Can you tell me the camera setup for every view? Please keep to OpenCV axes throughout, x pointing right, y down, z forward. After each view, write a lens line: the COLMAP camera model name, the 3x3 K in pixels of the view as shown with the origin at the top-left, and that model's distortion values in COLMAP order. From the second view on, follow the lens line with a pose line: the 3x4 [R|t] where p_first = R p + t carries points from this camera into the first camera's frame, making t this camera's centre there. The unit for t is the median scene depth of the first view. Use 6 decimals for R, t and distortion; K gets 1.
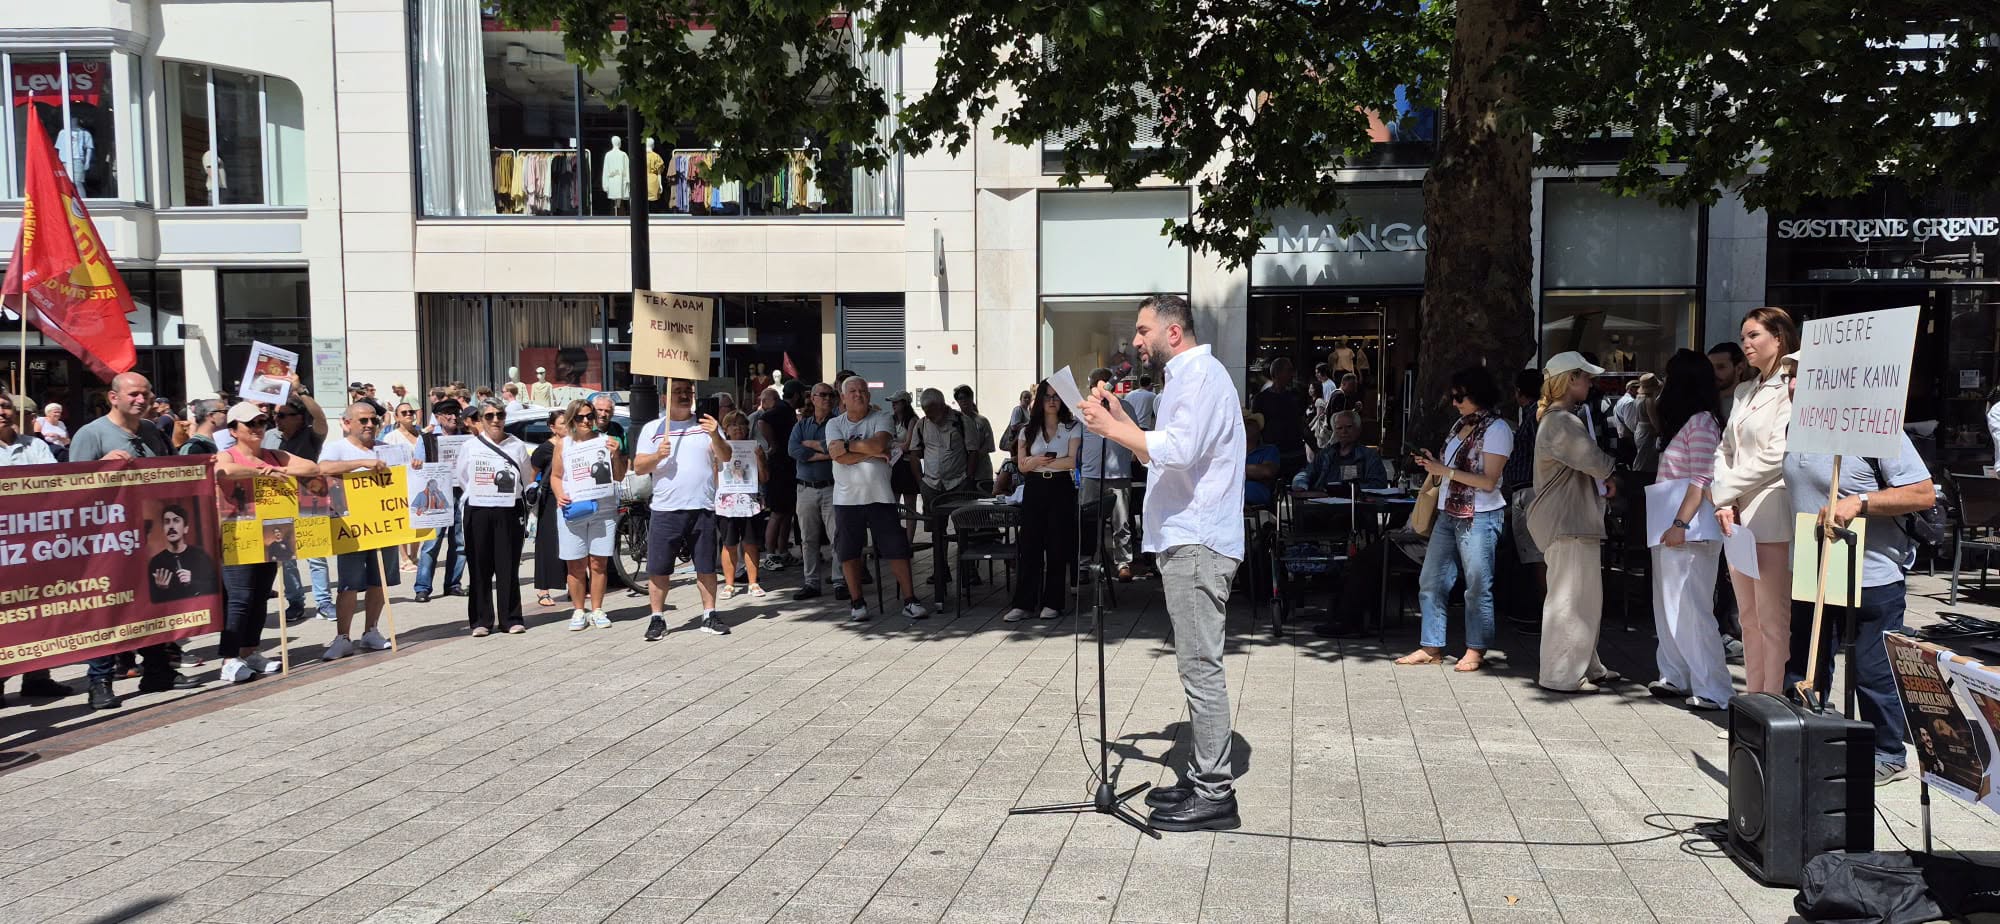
lens RADIAL K [[1426.4, 0, 979.6], [0, 1426.4, 453.0], [0, 0, 1]] dist [-0.000105, 0.005646]
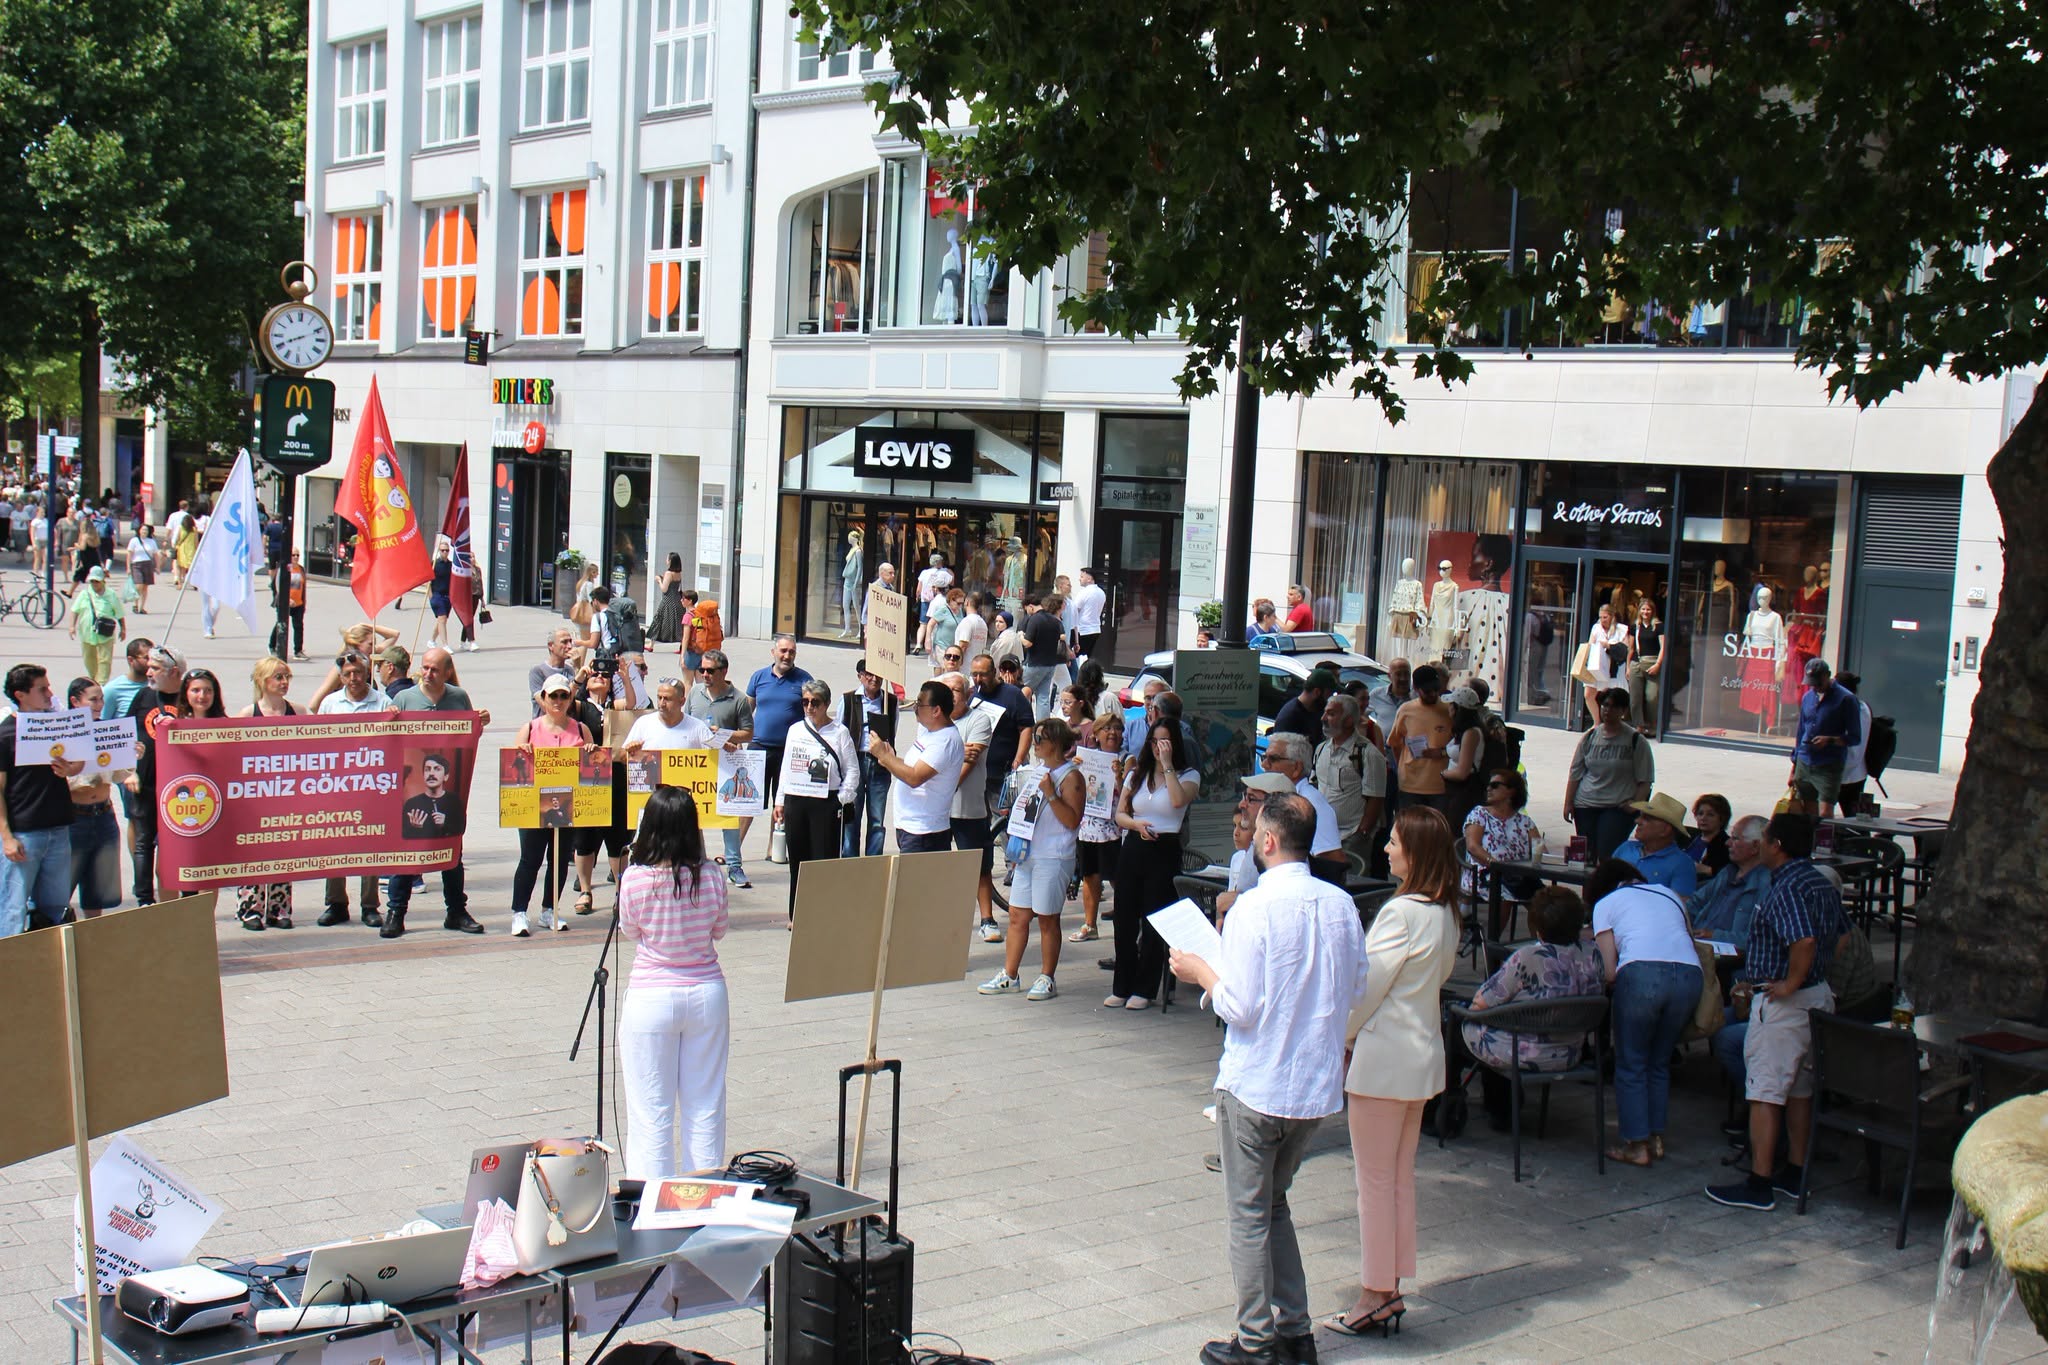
lens RADIAL K [[2305.4, 0, 996.3], [0, 2305.4, 669.9], [0, 0, 1]] dist [-0.009410, 0.000000]
pose [[0.760688, 0.093903, -0.642289, 0.953310], [-0.079124, 0.995516, 0.051836, -0.163150], [0.644277, 0.011390, 0.764708, -0.121263]]
